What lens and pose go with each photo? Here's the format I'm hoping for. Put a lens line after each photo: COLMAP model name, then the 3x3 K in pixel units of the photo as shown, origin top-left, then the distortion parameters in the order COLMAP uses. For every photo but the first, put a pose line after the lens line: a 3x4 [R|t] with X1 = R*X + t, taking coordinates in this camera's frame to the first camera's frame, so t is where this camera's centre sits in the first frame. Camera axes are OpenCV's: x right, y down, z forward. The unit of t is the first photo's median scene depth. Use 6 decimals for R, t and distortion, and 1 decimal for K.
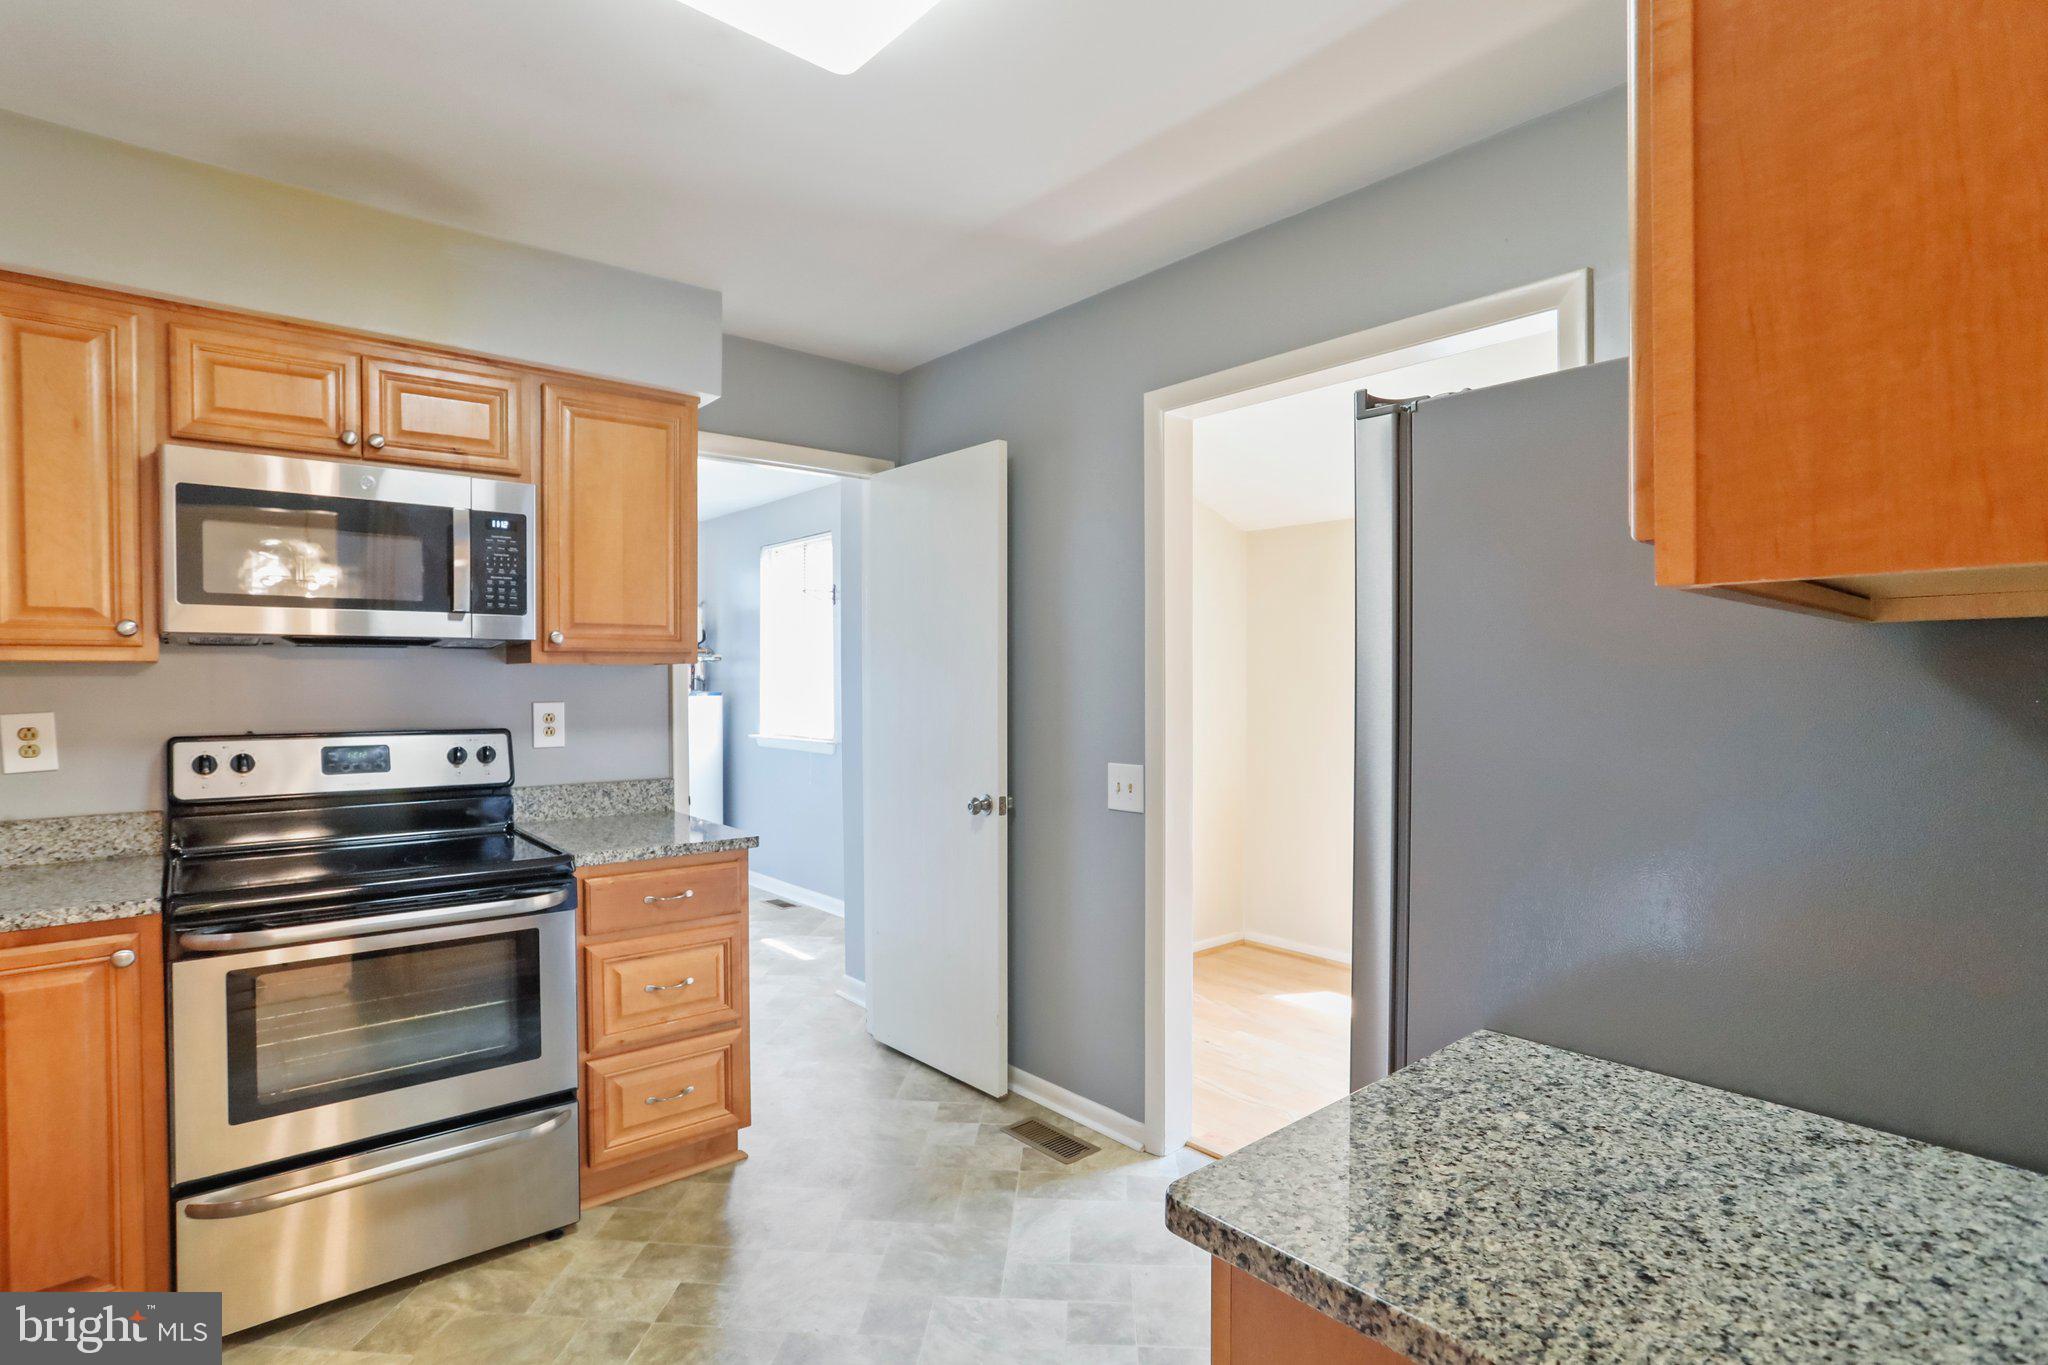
lens RADIAL K [[997.1, 0, 1019.5], [0, 997.1, 690.1], [0, 0, 1]] dist [-0.042386, 0.019385]
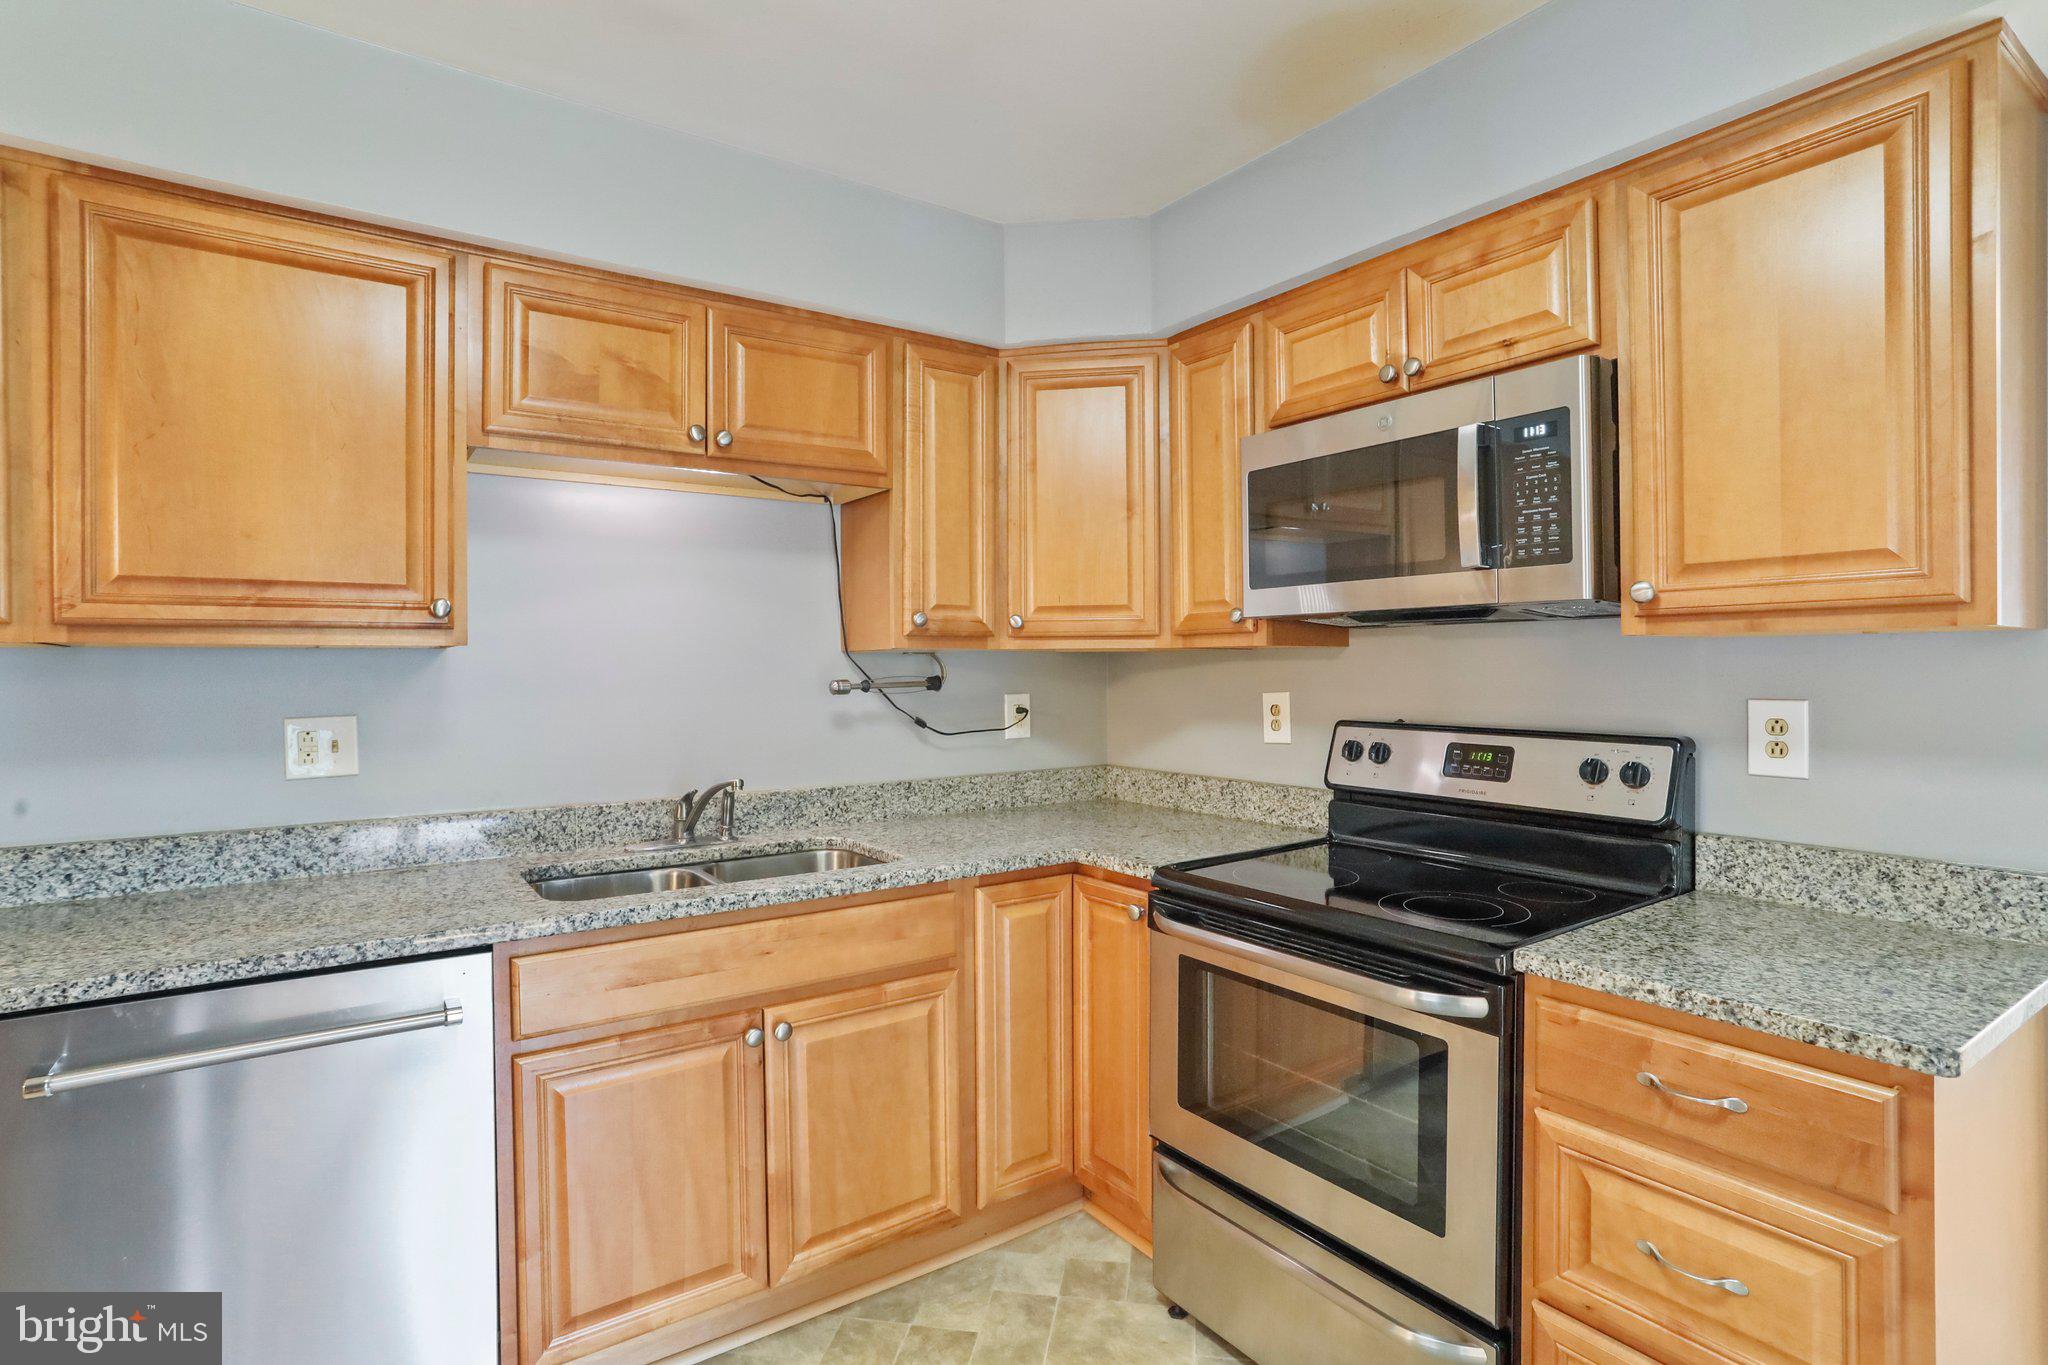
lens RADIAL K [[997.1, 0, 1012.4], [0, 997.1, 671.6], [0, 0, 1]] dist [-0.042386, 0.019385]
pose [[-0.089444, 0.007021, -0.995967, 0.171861], [-0.004280, 0.999963, 0.007434, -0.008200], [0.995983, 0.004928, -0.089411, 0.705383]]
